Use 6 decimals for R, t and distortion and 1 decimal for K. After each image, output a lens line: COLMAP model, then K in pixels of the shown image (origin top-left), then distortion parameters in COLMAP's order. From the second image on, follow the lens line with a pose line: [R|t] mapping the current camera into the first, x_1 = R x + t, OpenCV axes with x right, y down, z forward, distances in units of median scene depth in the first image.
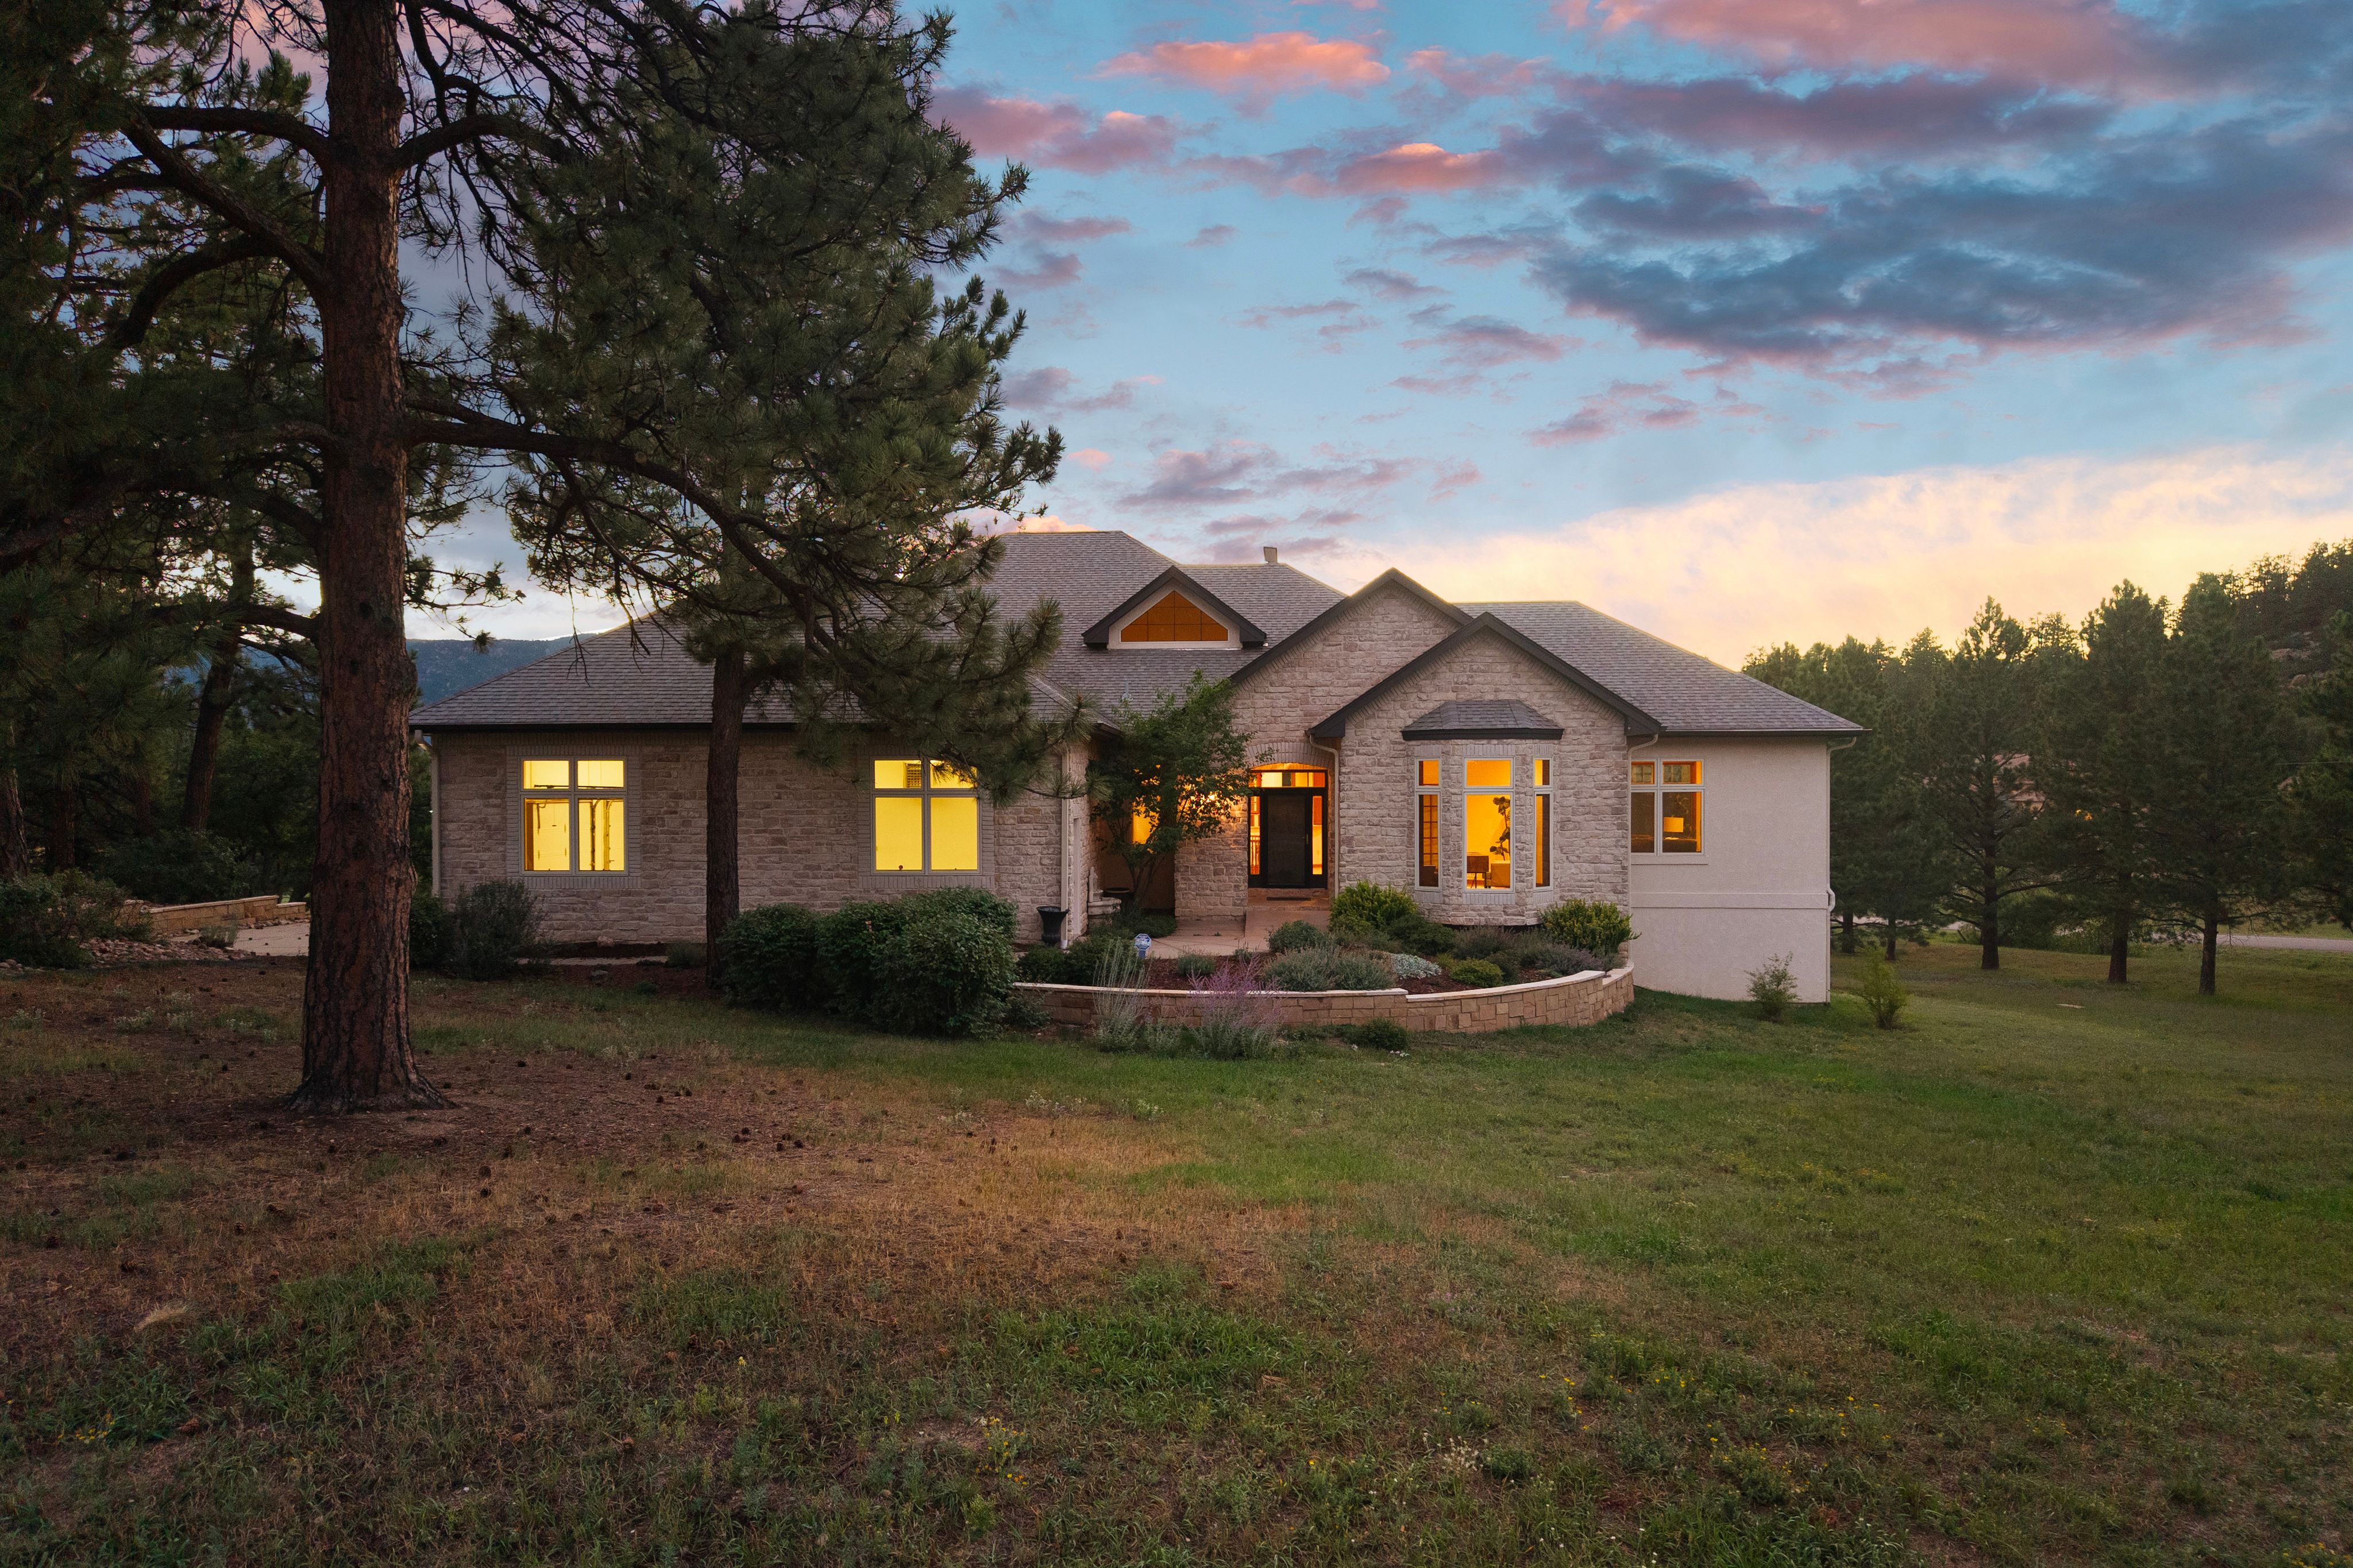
lens RADIAL K [[1589.5, 0, 1171.4], [0, 1589.5, 819.5], [0, 0, 1]] dist [0.057499, -0.086348]
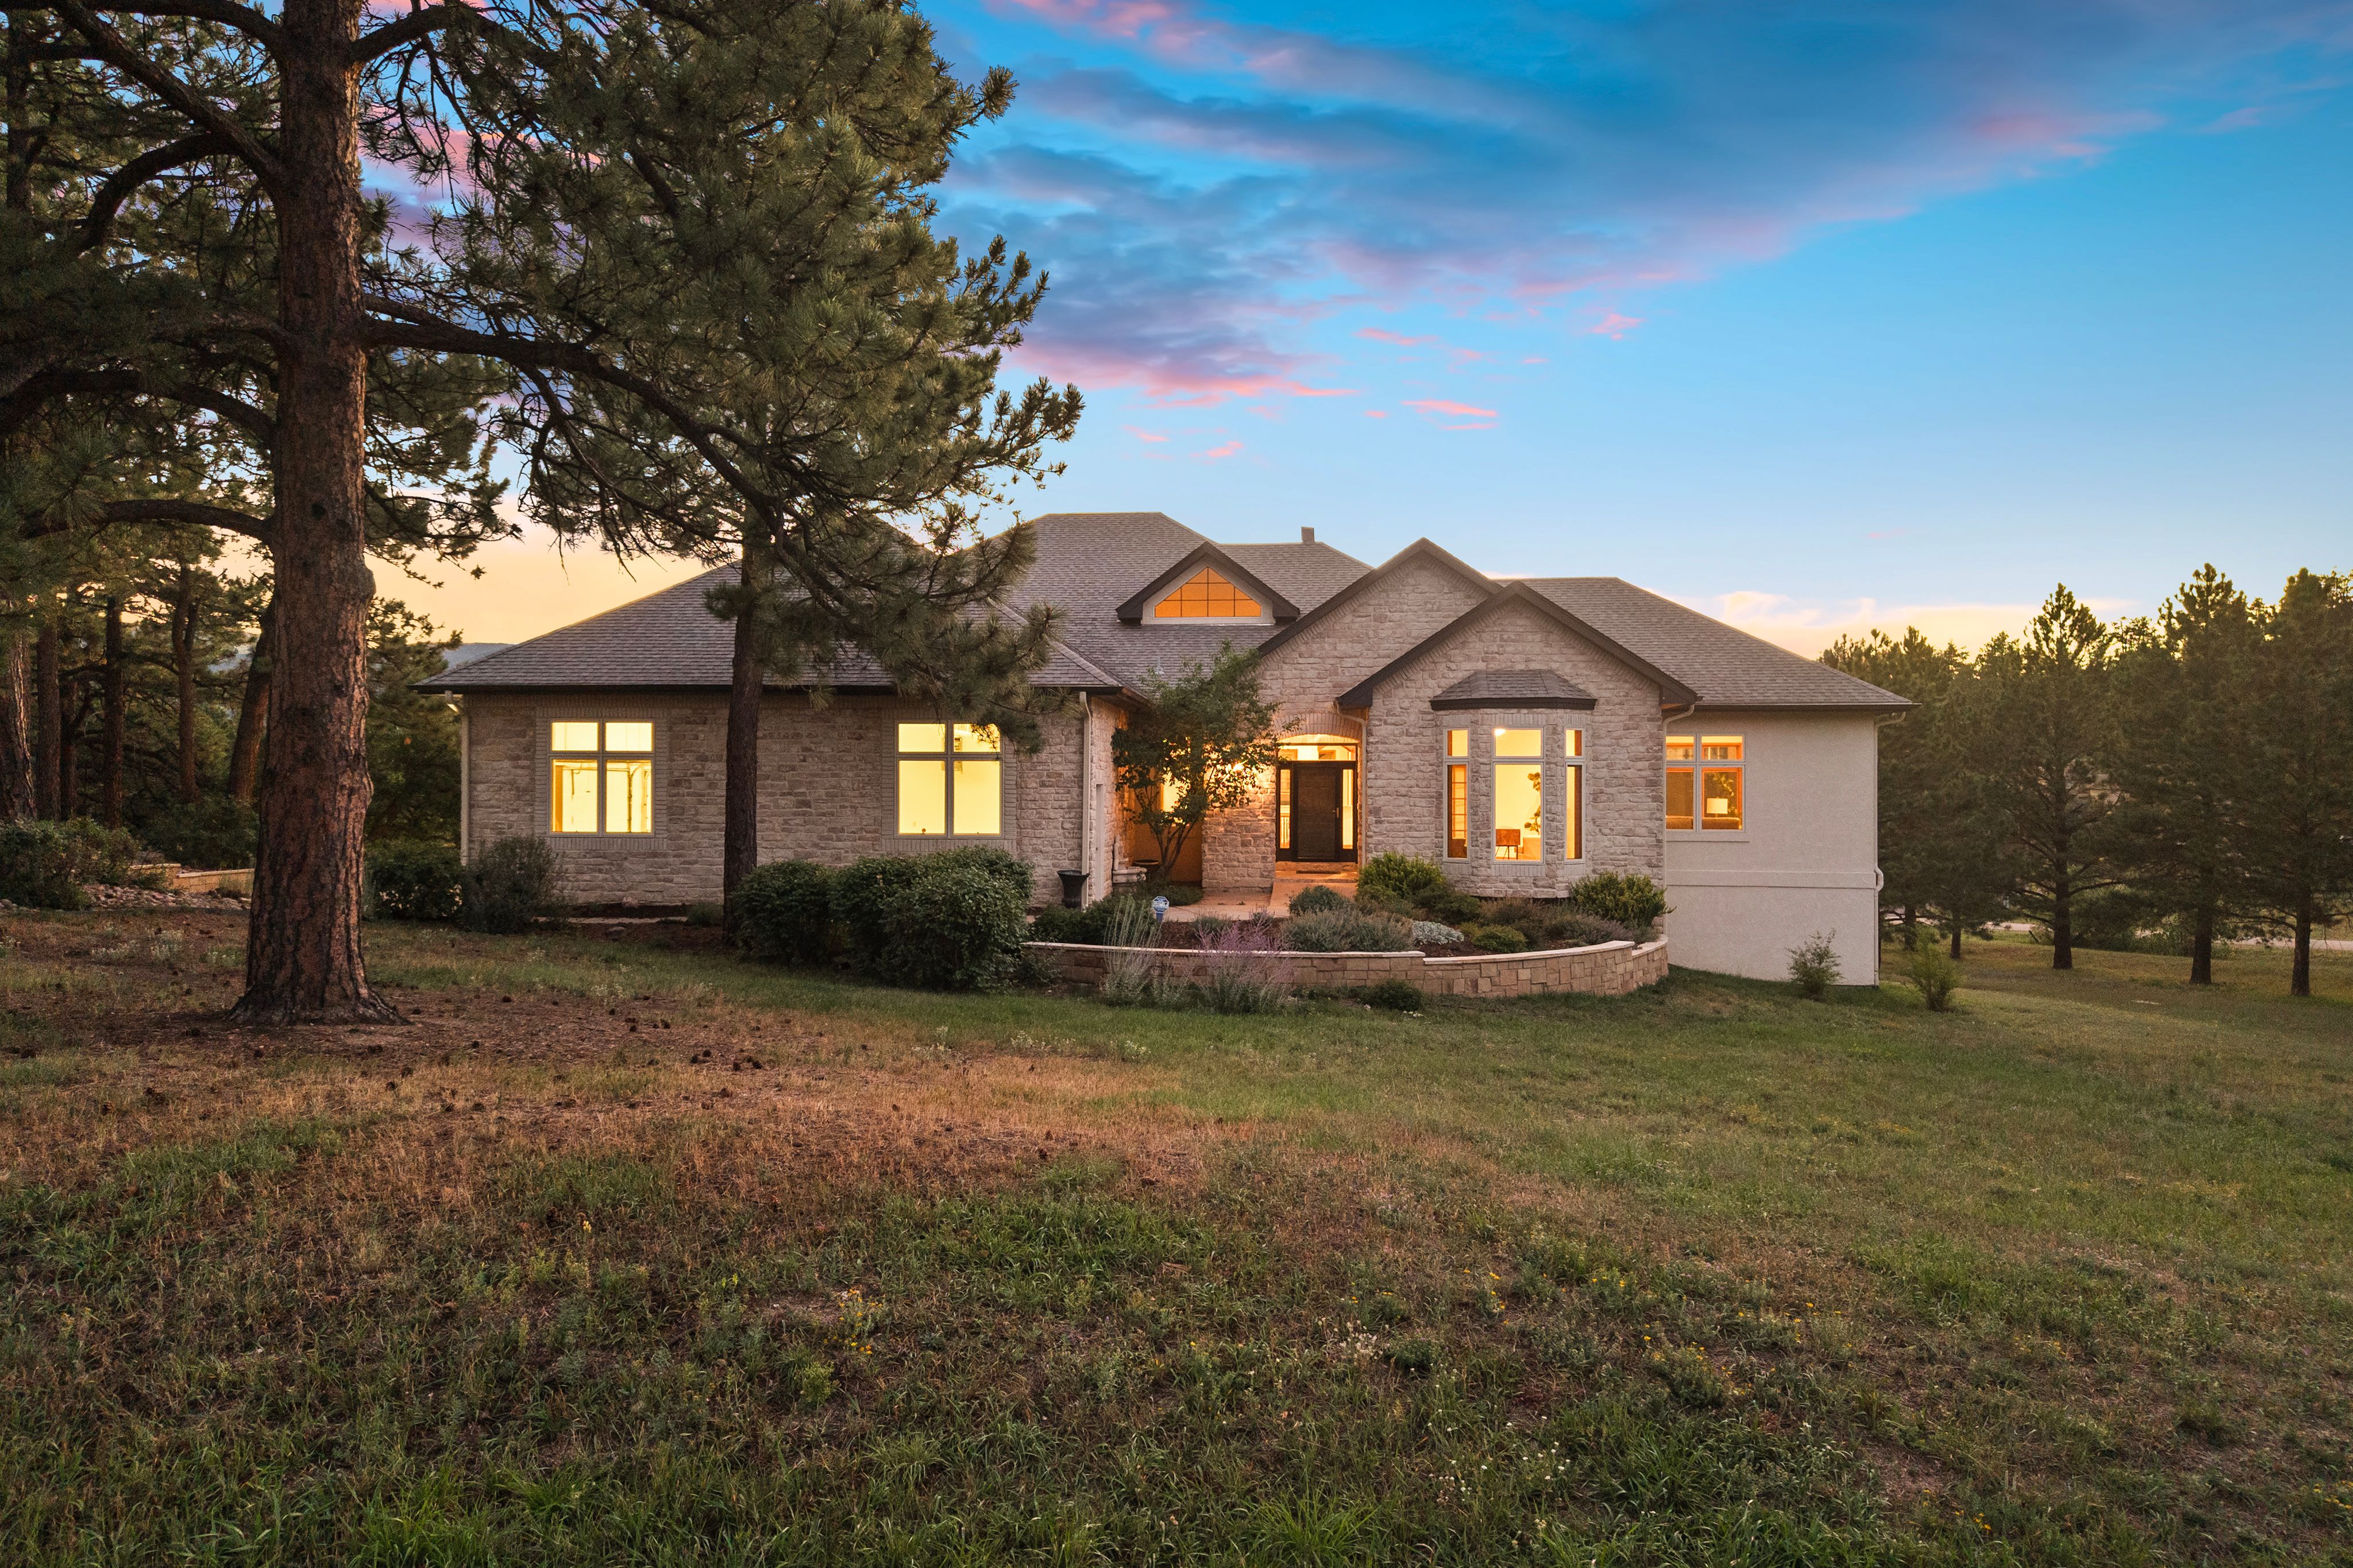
lens RADIAL K [[1563.5, 0, 1168.1], [0, 1563.5, 787.2], [0, 0, 1]] dist [0.099441, -0.072128]
pose [[0.999072, 0.007137, -0.042481, 0.024883], [-0.008126, 0.999699, -0.023136, 0.023582], [0.042303, 0.023460, 0.998829, 0.019528]]
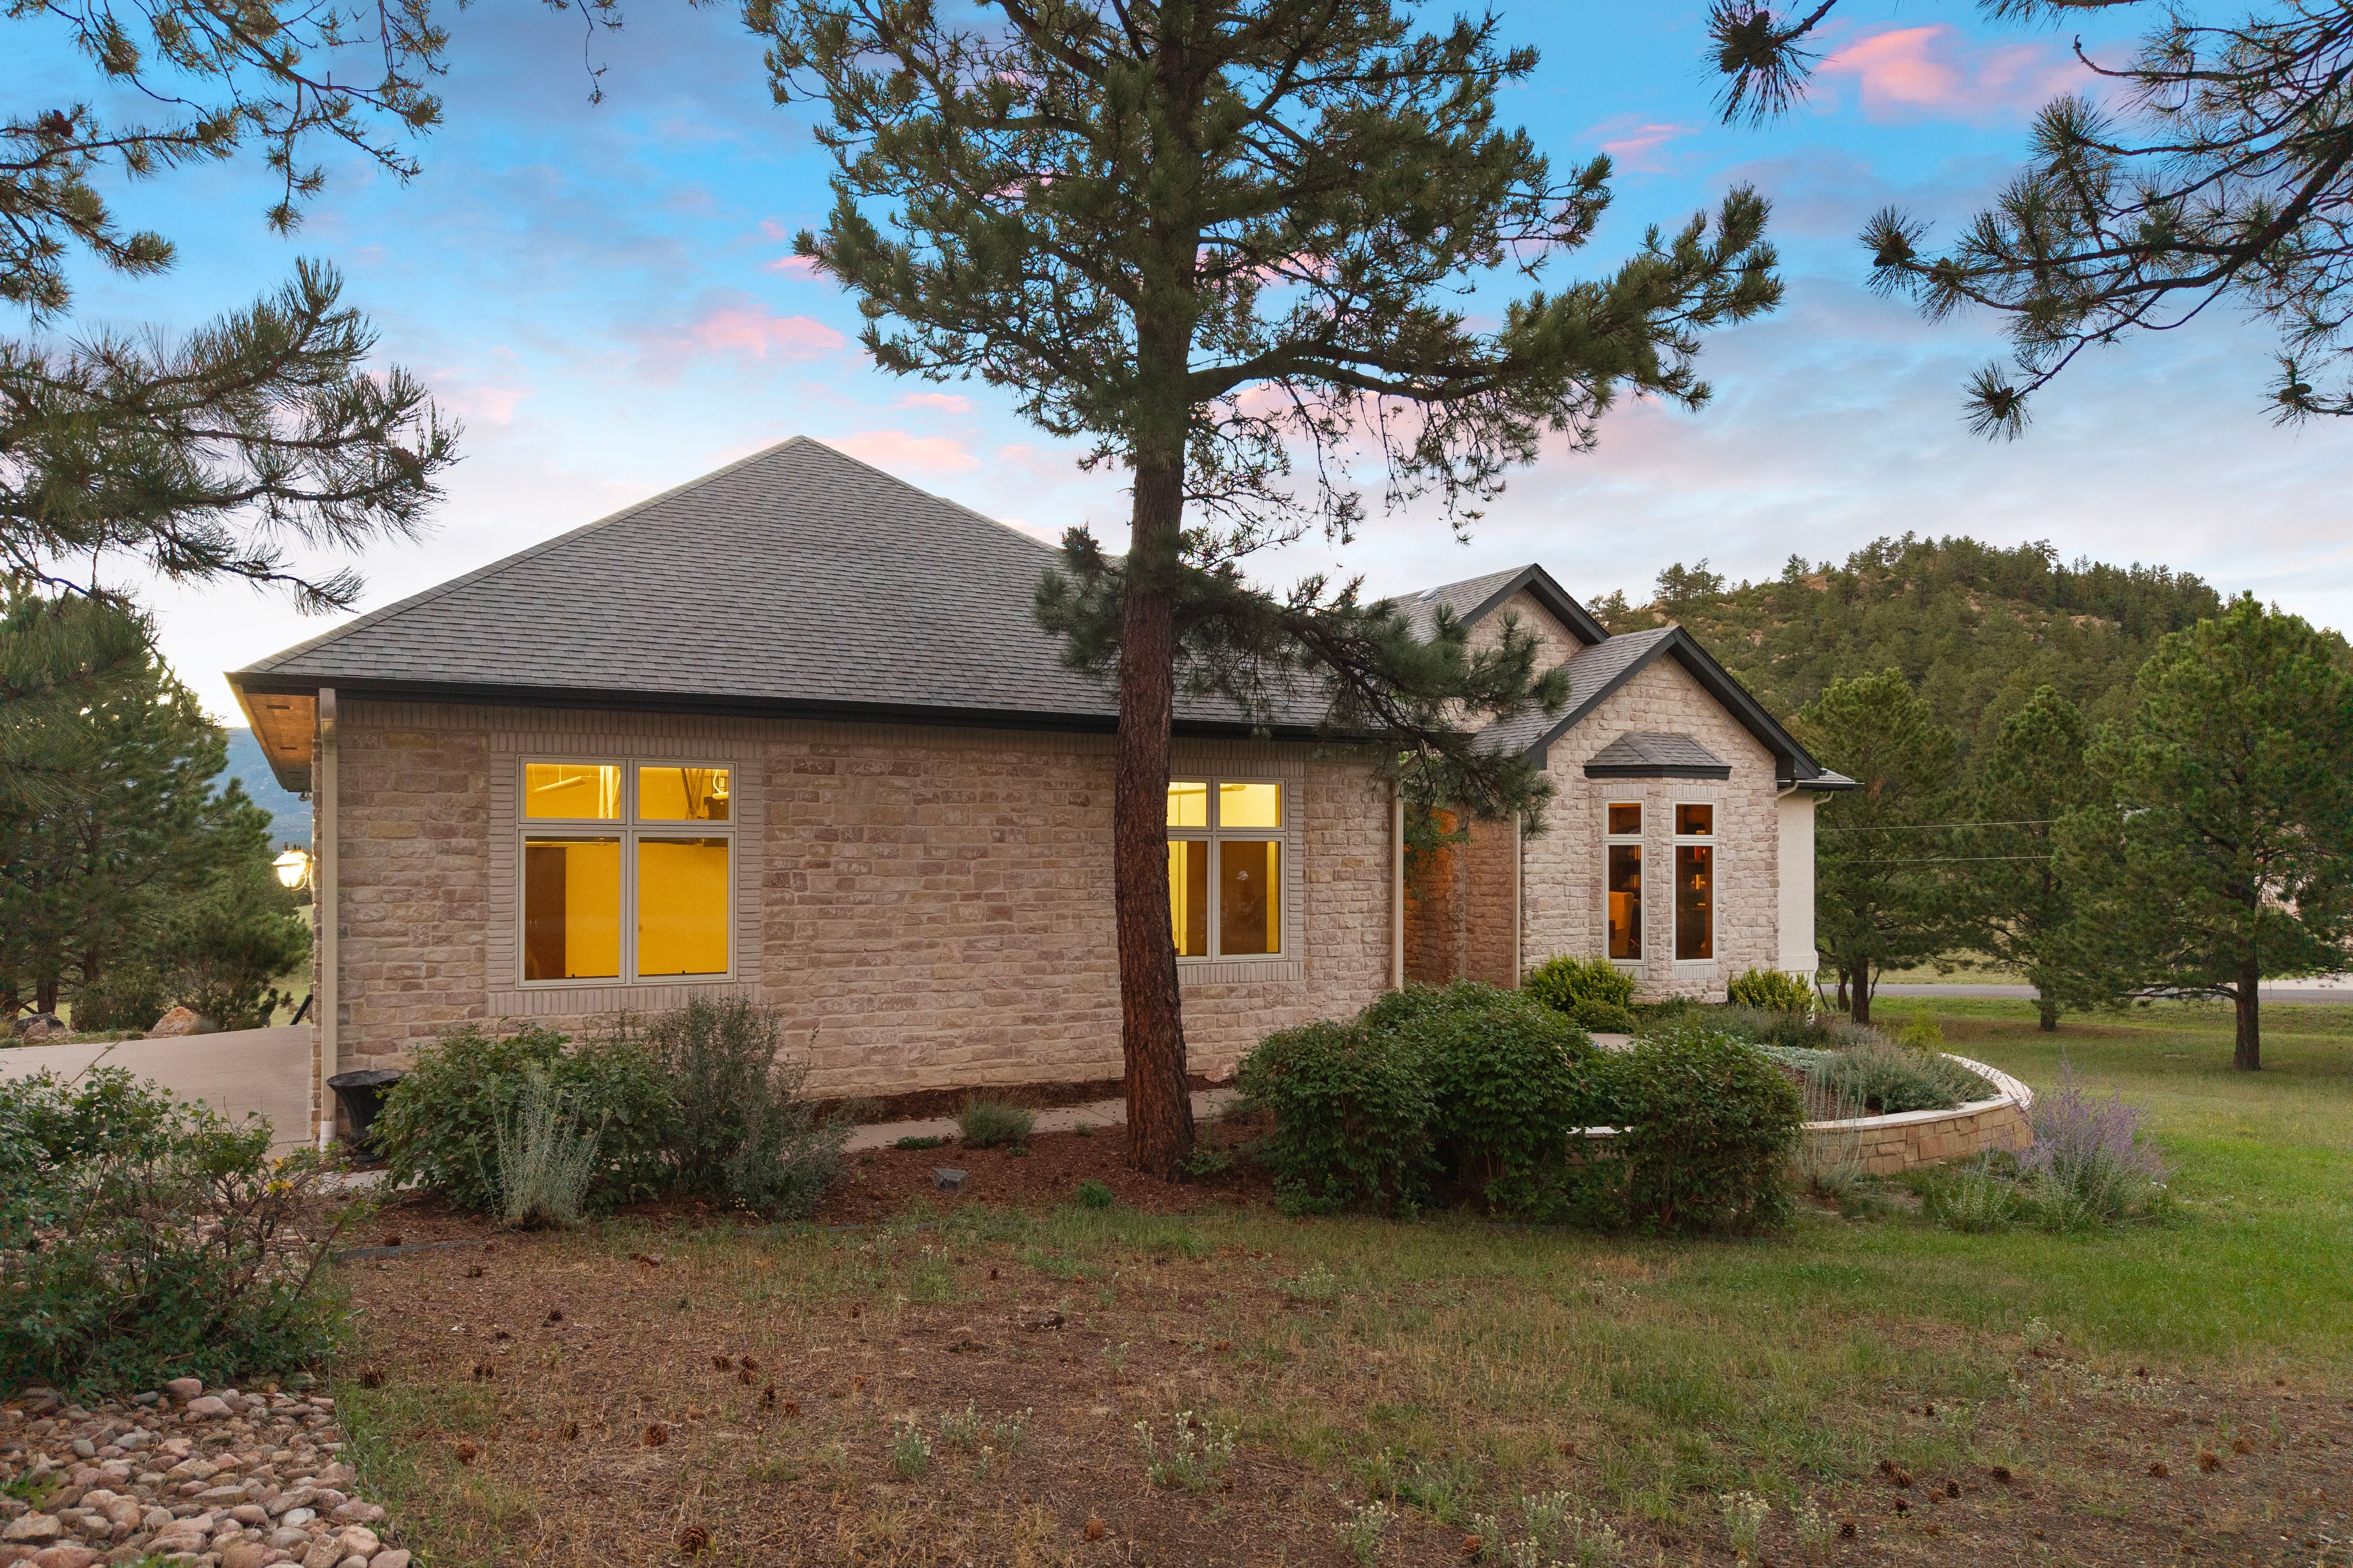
lens RADIAL K [[1614.6, 0, 1184.6], [0, 1614.6, 840.4], [0, 0, 1]] dist [0.028154, 0.000197]
pose [[0.850797, 0.009413, 0.525409, -0.487309], [0.006105, 0.999595, -0.027794, 0.003653], [-0.525458, 0.026855, 0.850395, 0.440039]]
